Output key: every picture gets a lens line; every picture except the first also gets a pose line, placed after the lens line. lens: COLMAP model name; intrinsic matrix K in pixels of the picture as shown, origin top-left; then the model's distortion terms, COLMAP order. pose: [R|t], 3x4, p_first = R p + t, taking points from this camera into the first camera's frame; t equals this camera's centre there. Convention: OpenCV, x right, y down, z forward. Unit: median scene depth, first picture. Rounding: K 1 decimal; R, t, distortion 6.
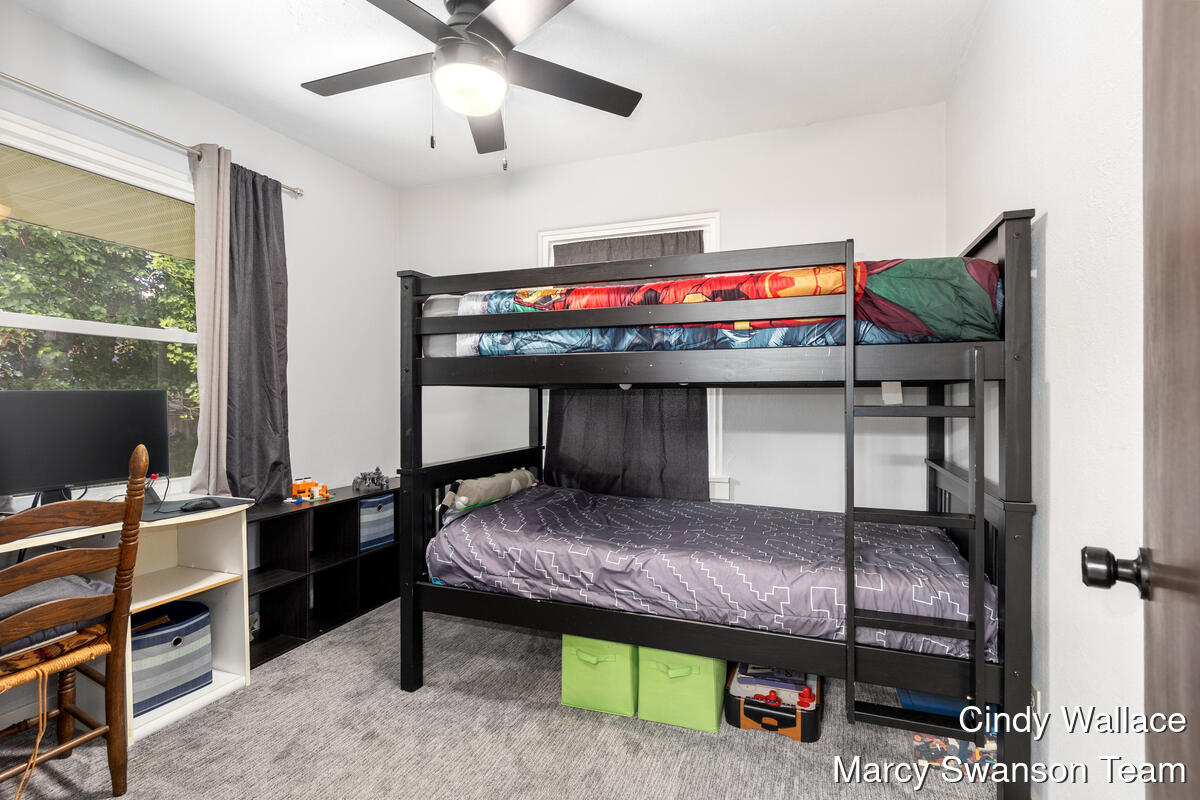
lens RADIAL K [[571.1, 0, 600.0], [0, 571.1, 400.0], [0, 0, 1]] dist [0.023985, -0.000230]
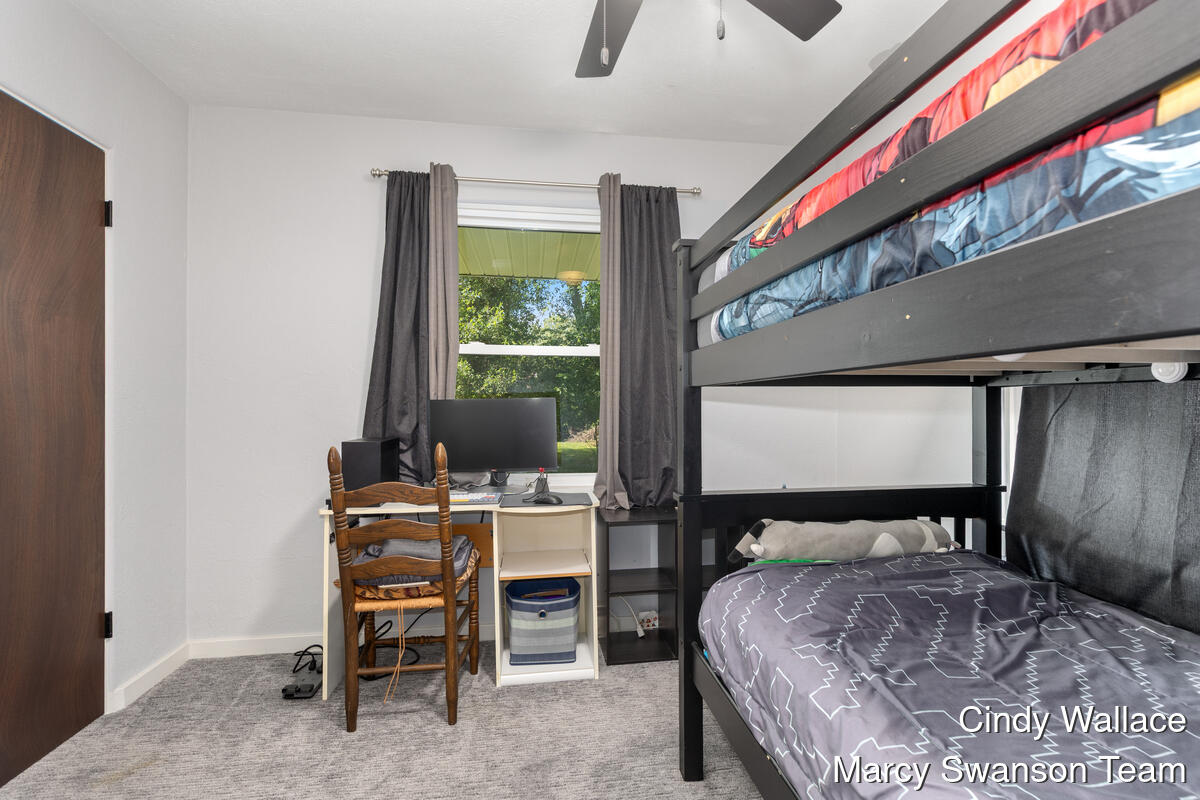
lens RADIAL K [[544.9, 0, 615.3], [0, 544.9, 406.6], [0, 0, 1]] dist [0.004092, 0.000148]
pose [[0.488669, 0.000947, -0.872469, 0.262220], [-0.000981, 0.999999, 0.000536, 0.000508], [0.872469, 0.000594, 0.488670, 0.537261]]
